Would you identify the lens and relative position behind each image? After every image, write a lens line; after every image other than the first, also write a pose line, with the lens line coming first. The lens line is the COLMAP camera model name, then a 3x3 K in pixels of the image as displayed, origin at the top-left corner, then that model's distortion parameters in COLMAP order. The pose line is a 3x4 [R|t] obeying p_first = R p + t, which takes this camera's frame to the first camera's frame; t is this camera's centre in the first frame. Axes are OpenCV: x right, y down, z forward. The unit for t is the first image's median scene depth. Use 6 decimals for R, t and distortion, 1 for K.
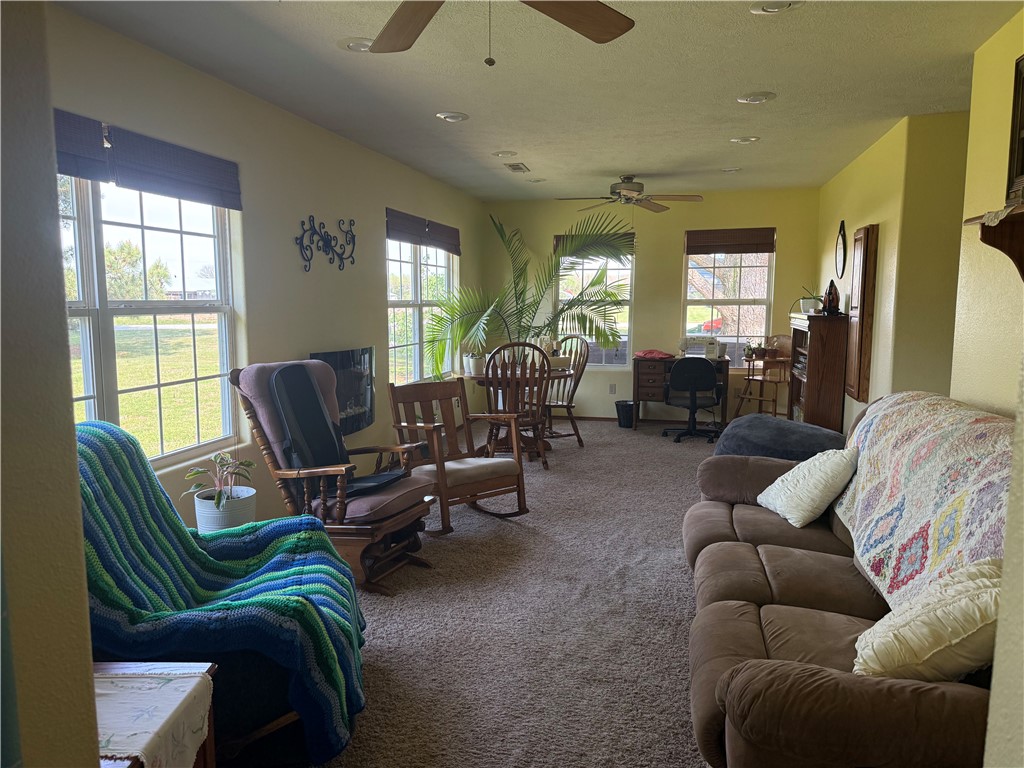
lens RADIAL K [[726.2, 0, 510.2], [0, 726.2, 386.9], [0, 0, 1]] dist [0.010014, -0.001261]
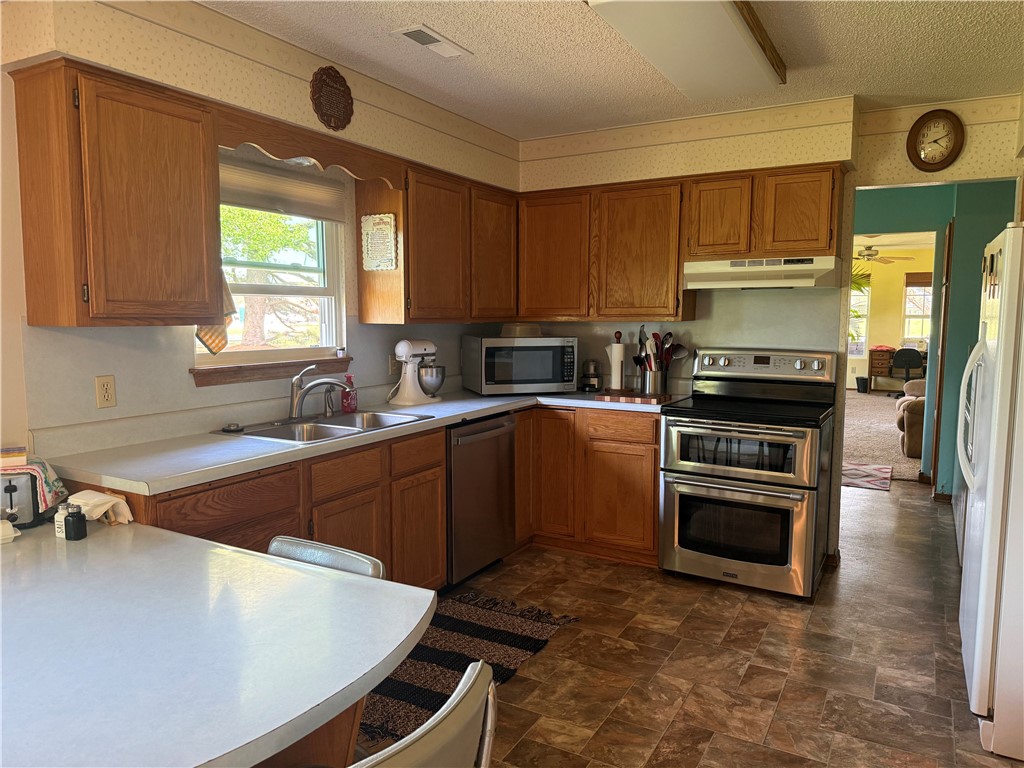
lens RADIAL K [[726.2, 0, 515.0], [0, 726.2, 383.6], [0, 0, 1]] dist [0.010014, -0.001261]
pose [[0.965134, 0.024196, -0.260637, -0.174257], [-0.028960, 0.999476, -0.014452, 0.084267], [0.260151, 0.021496, 0.965329, -0.807925]]
